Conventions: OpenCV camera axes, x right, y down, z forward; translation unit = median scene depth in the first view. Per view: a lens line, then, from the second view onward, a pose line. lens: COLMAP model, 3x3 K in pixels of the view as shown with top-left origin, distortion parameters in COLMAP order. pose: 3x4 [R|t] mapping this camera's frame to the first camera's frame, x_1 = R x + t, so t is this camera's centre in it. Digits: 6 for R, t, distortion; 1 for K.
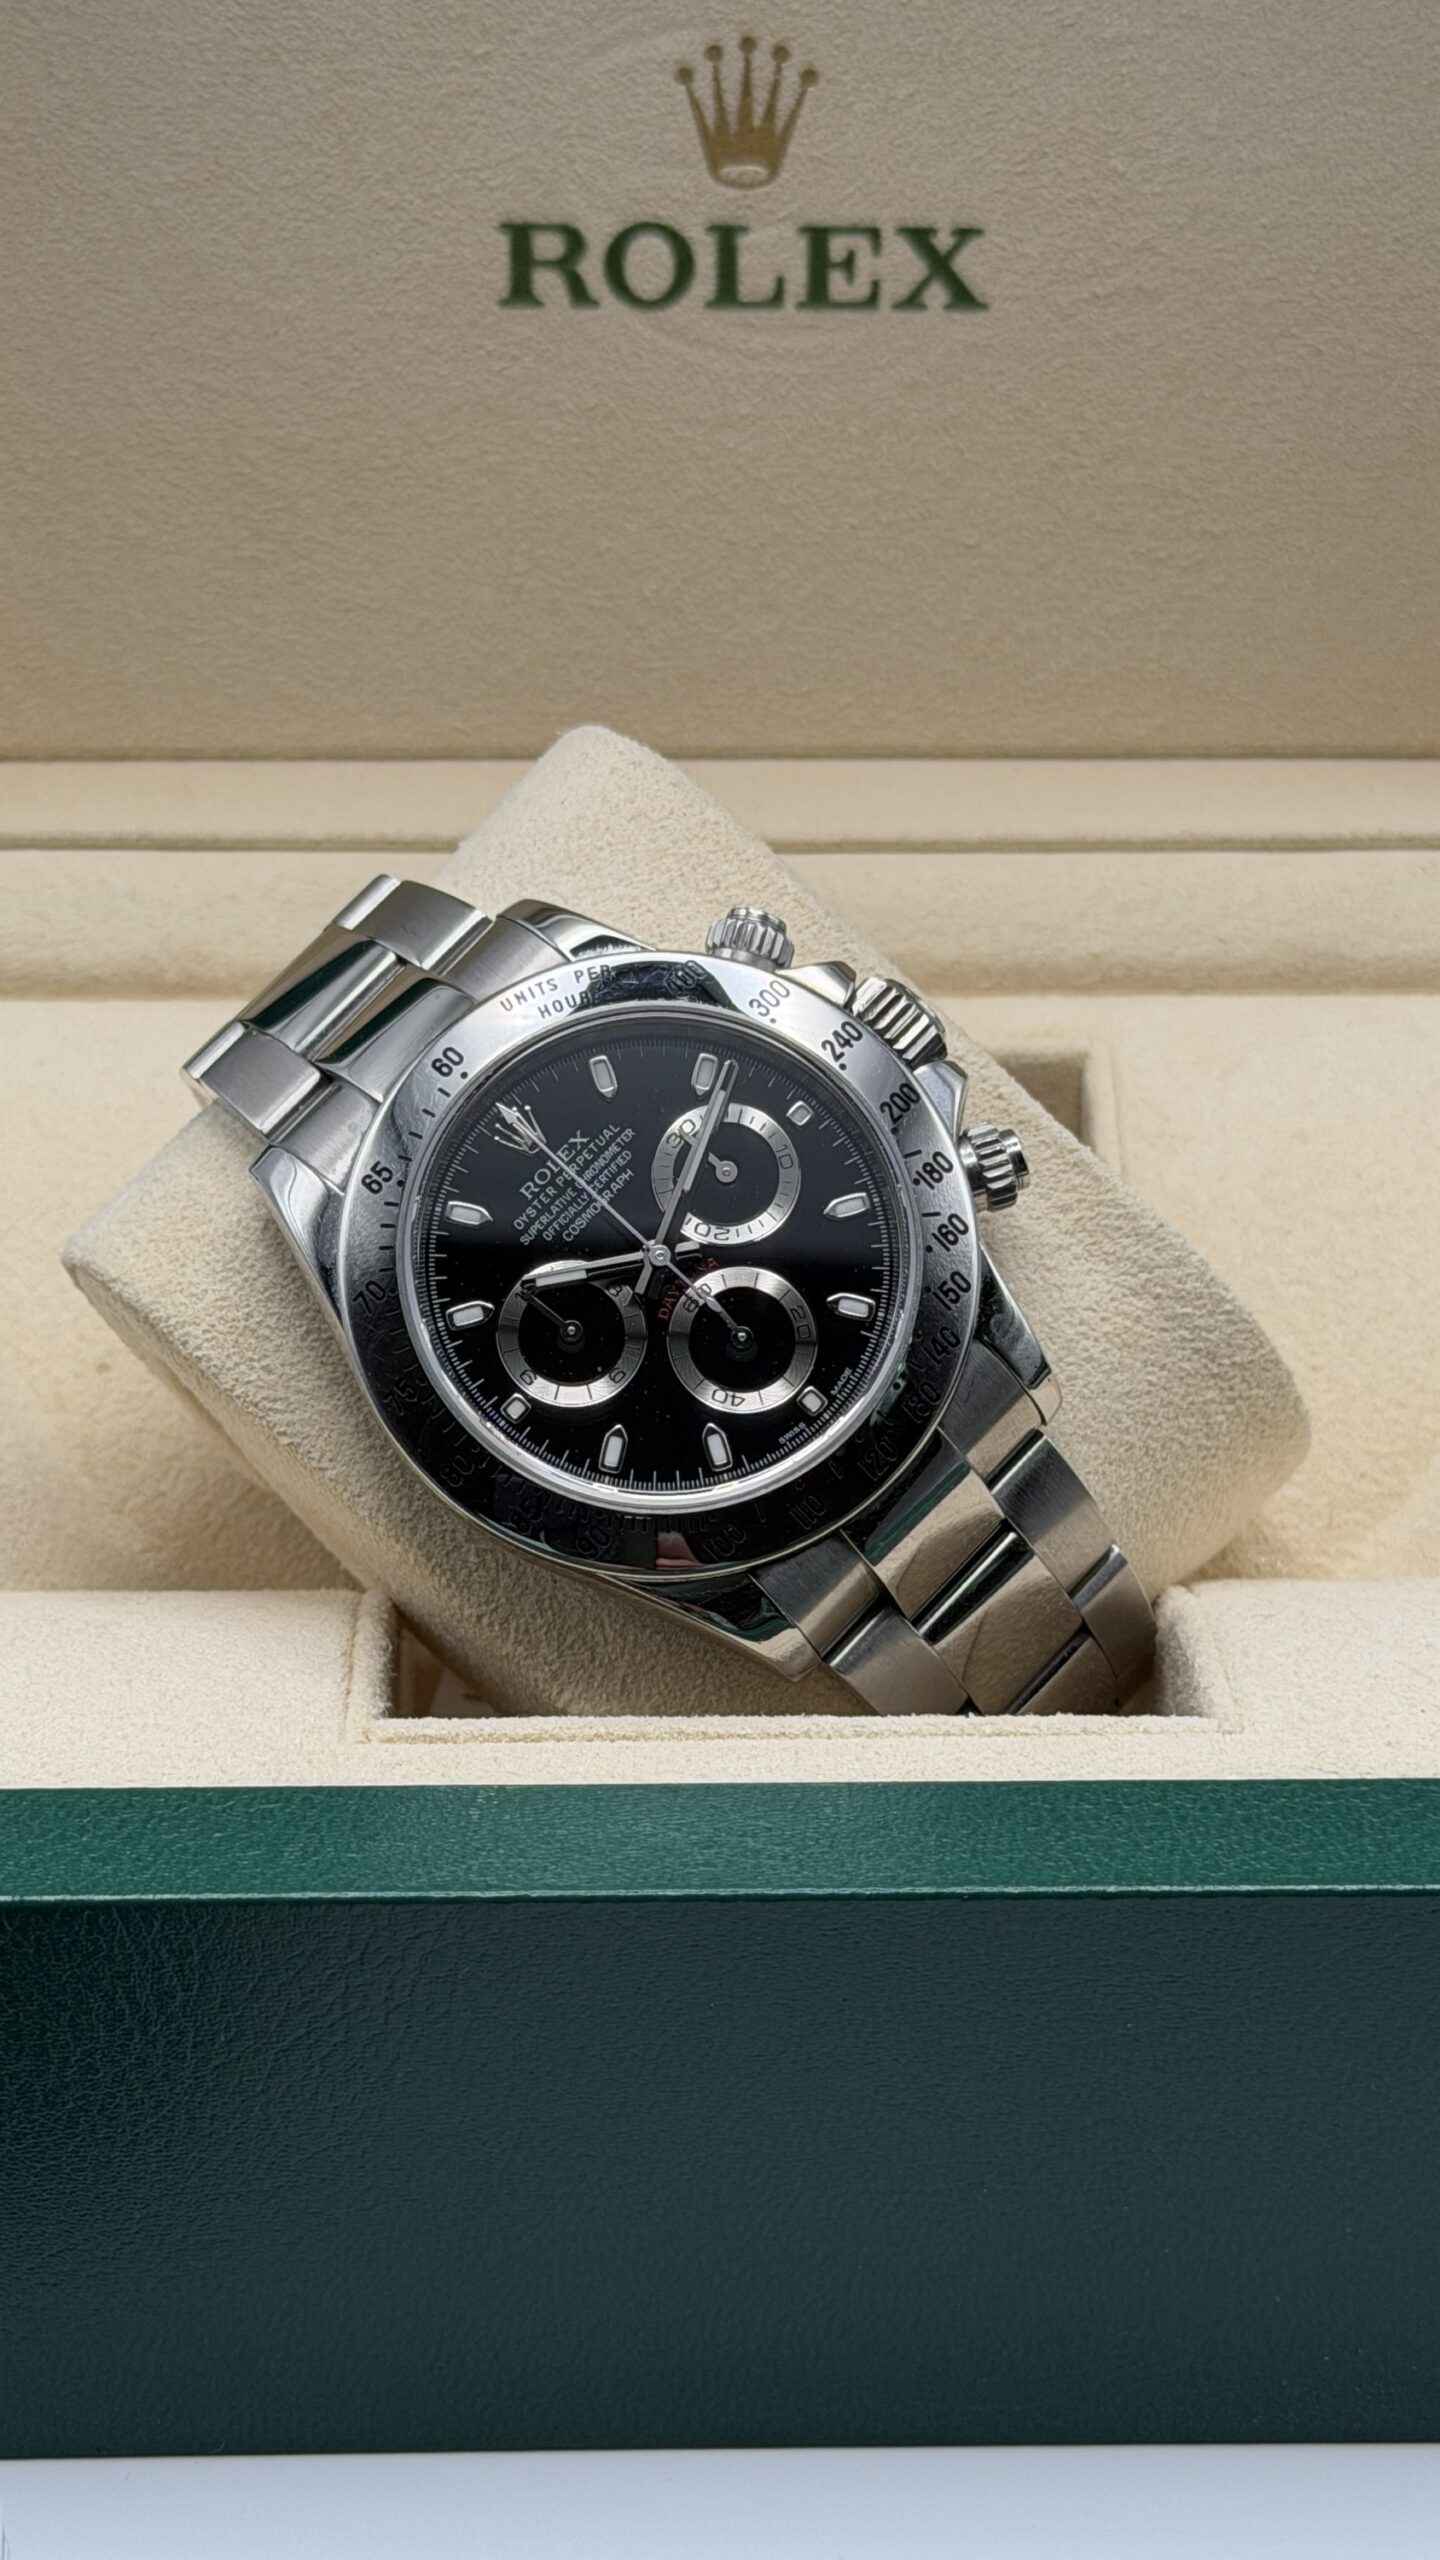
lens RADIAL K [[5012.3, 0, 746.5], [0, 5012.3, 1253.8], [0, 0, 1]] dist [0.141636, 0.000000]
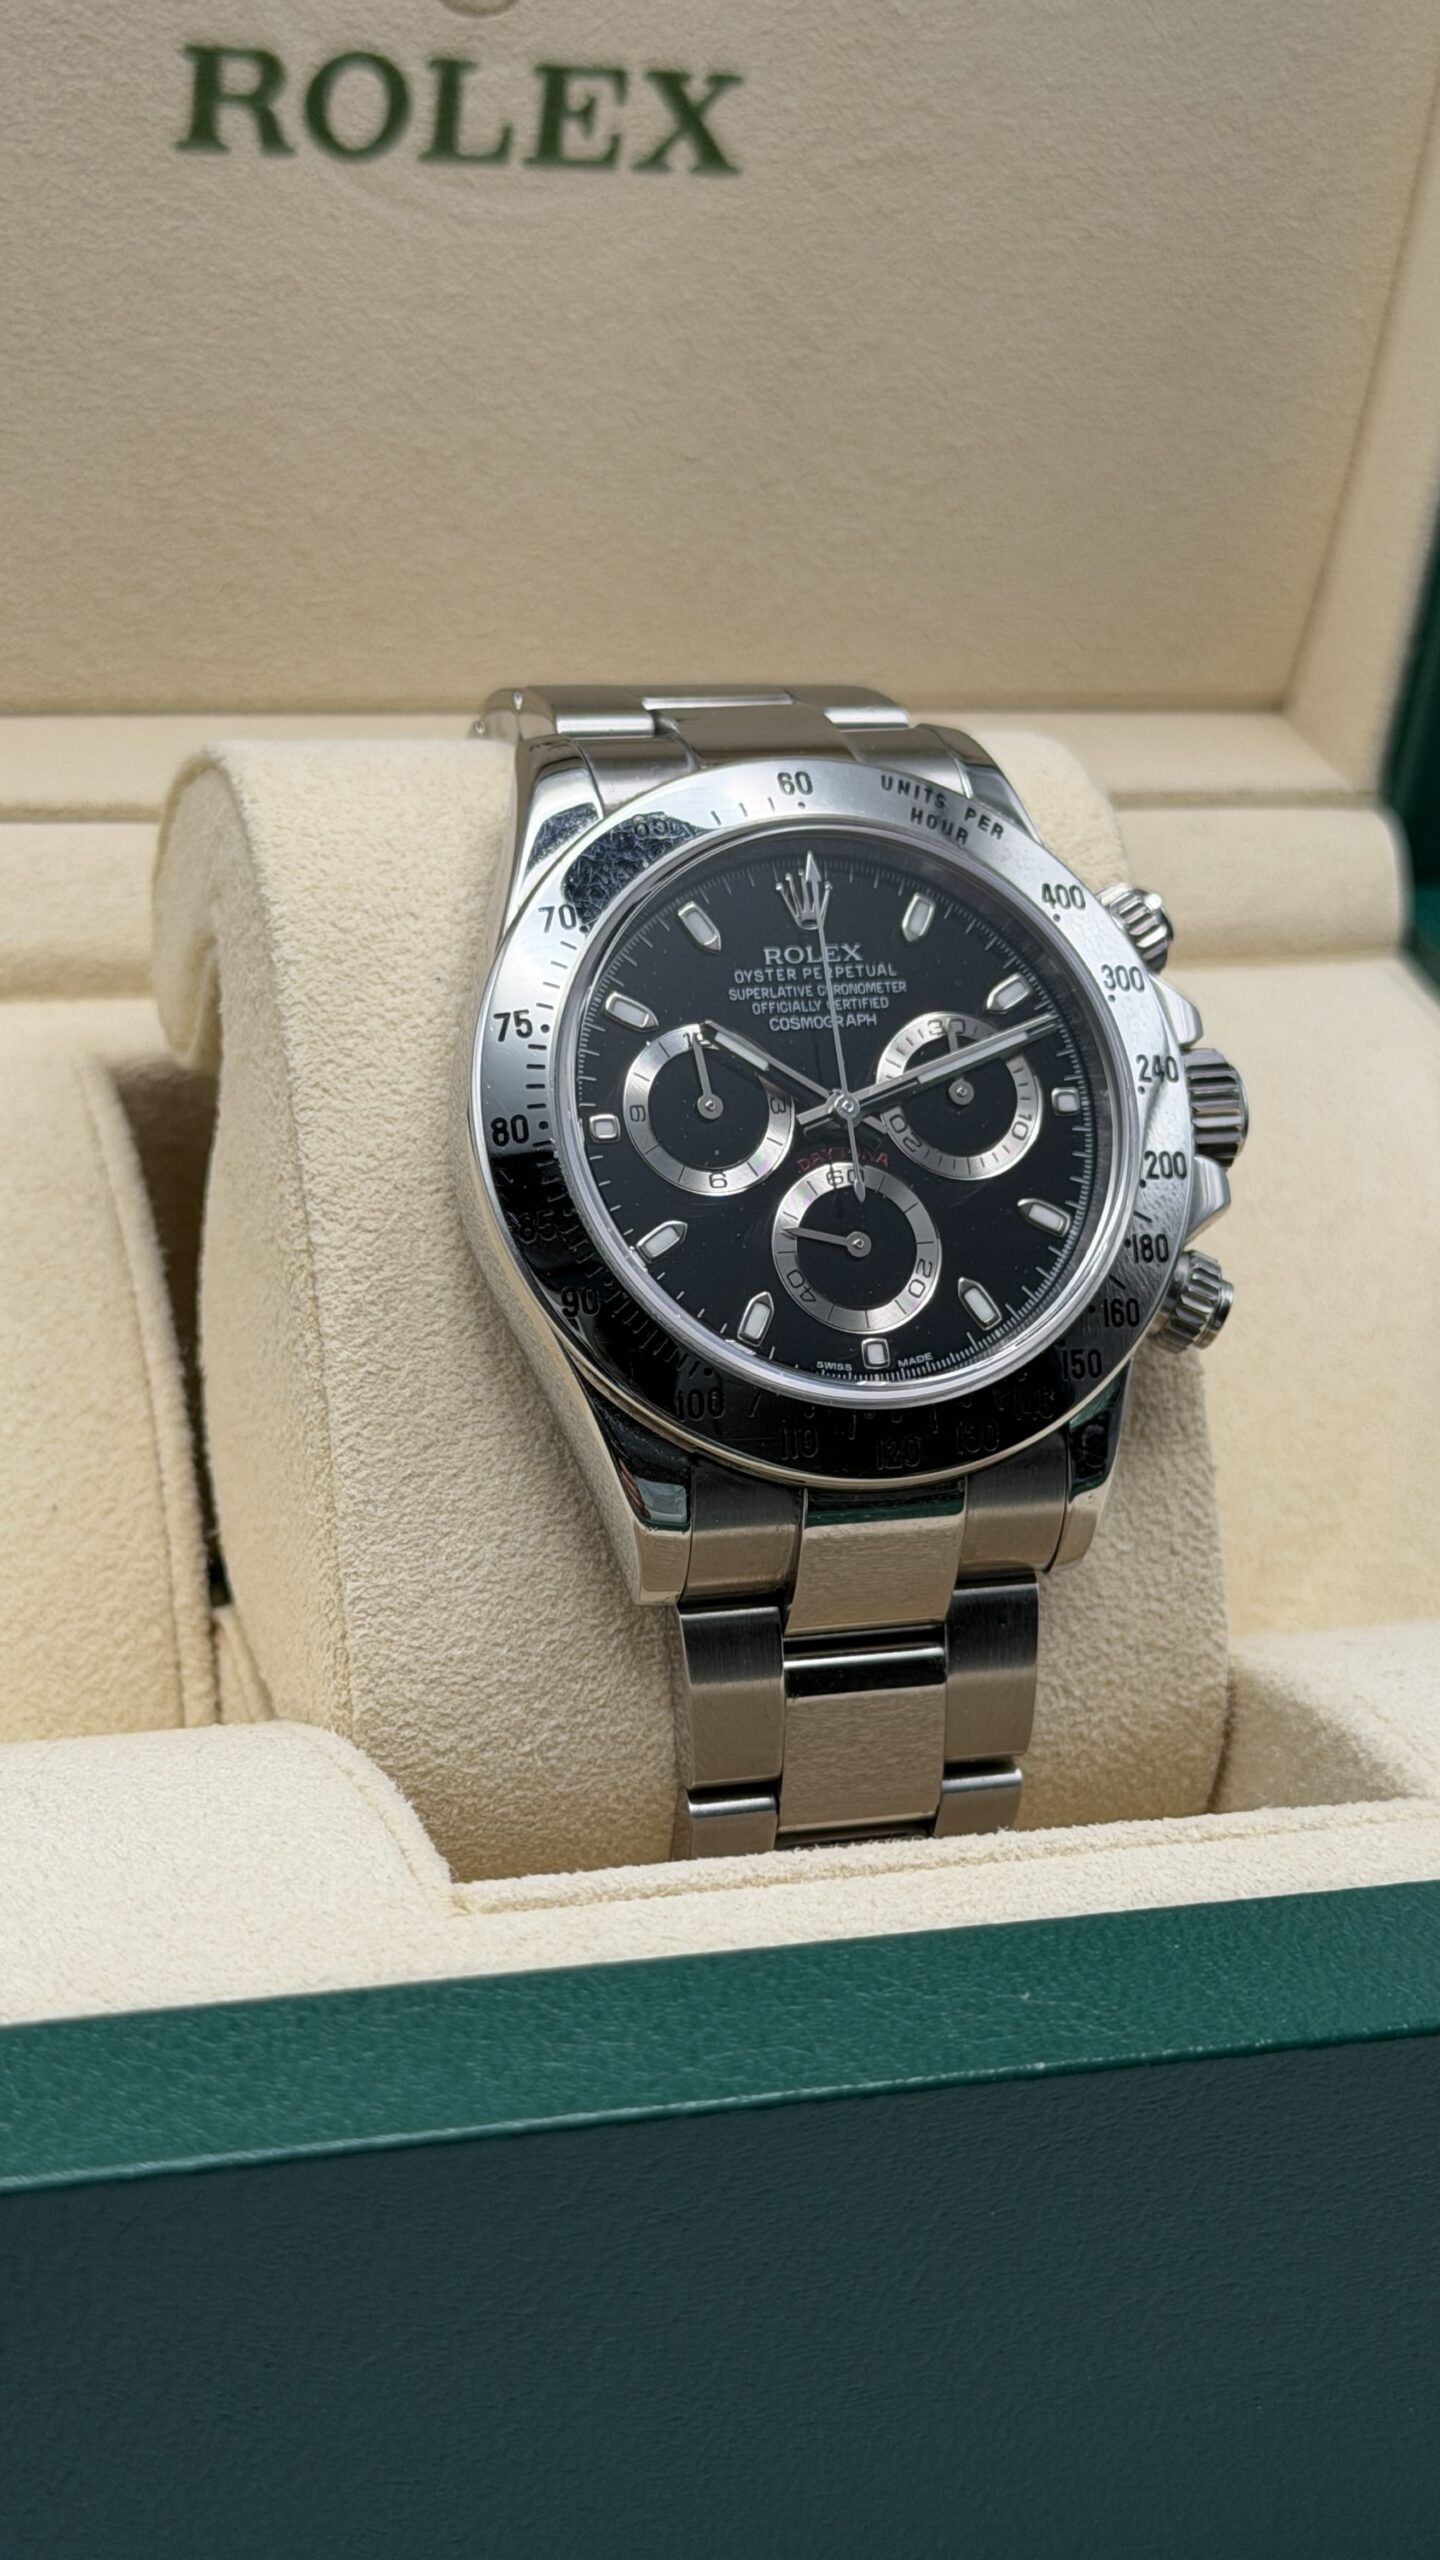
lens RADIAL K [[4683.7, 0, 765.8], [0, 4683.7, 1276.5], [0, 0, 1]] dist [0.110410, 0.000000]
pose [[0.948808, -0.043205, 0.312884, -0.207069], [0.048729, 0.998763, -0.009855, 0.007381], [-0.312071, 0.024597, 0.949740, 0.245899]]
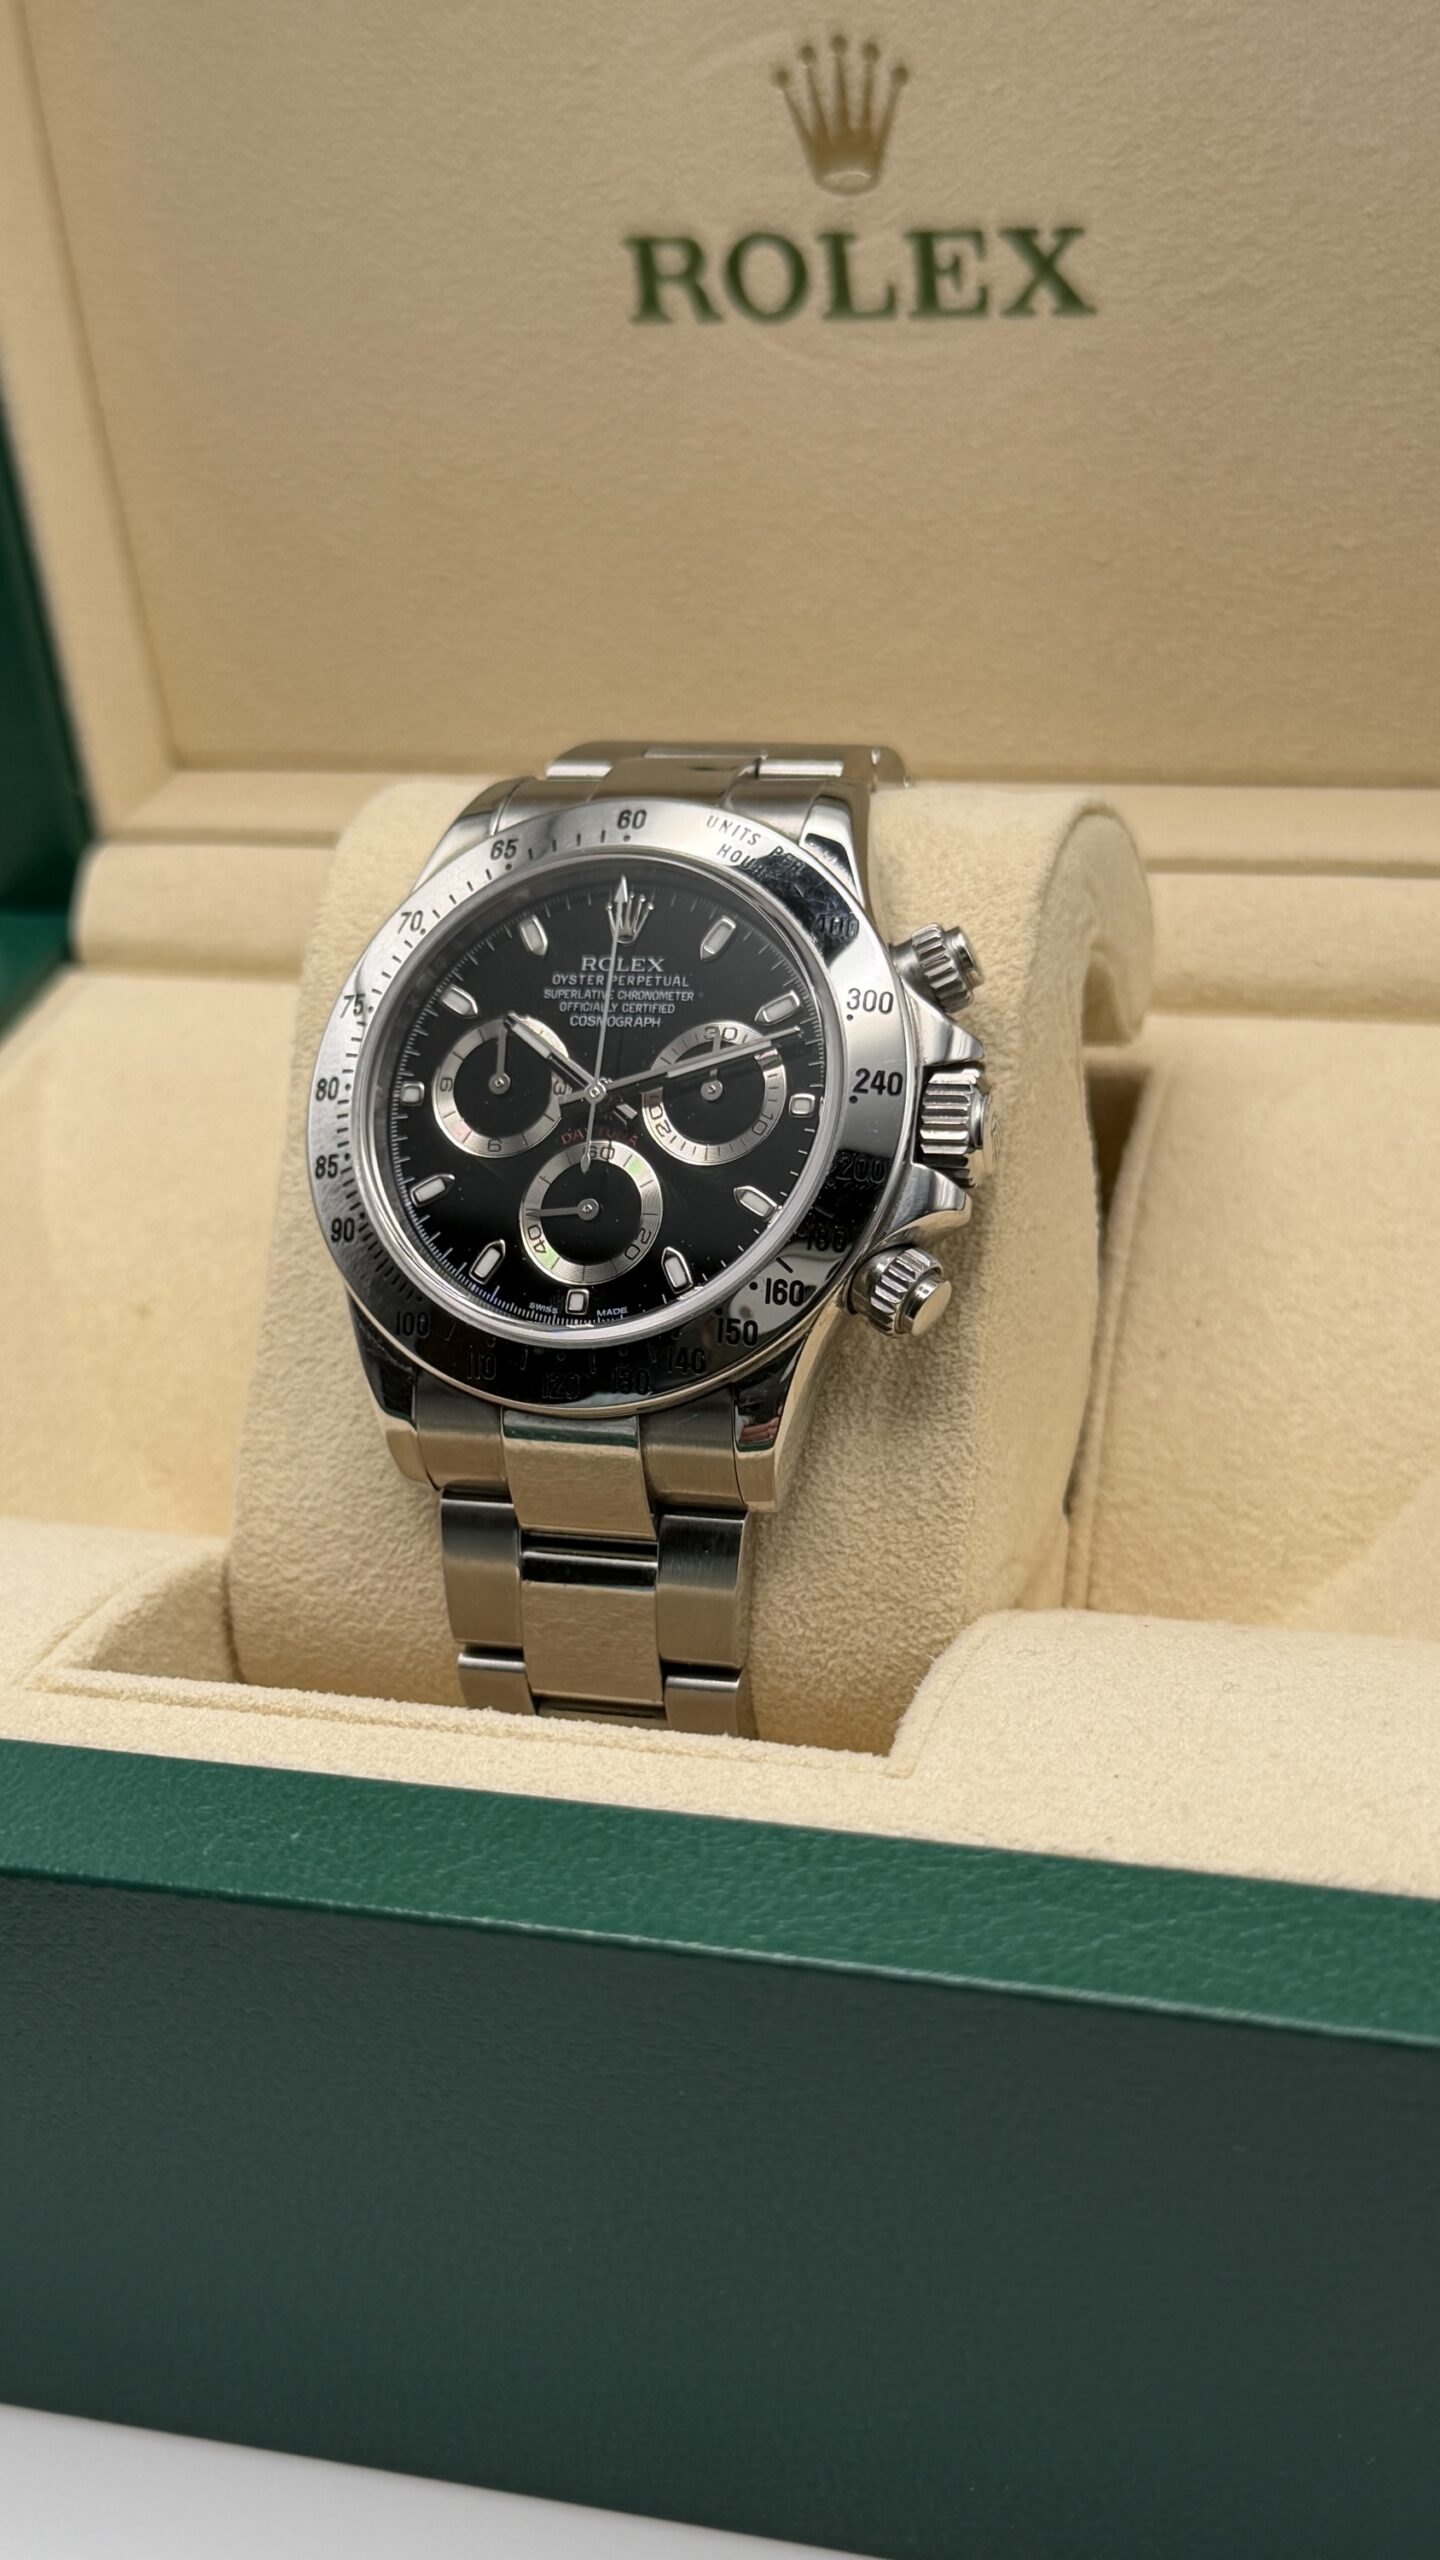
lens RADIAL K [[3534.3, 0, 705.6], [0, 3534.3, 1271.7], [0, 0, 1]] dist [0.098955, 0.000000]
pose [[0.941505, 0.064518, -0.330766, 0.220977], [-0.068677, 0.997639, -0.000888, 0.006557], [0.329927, 0.023552, 0.943712, 0.319496]]
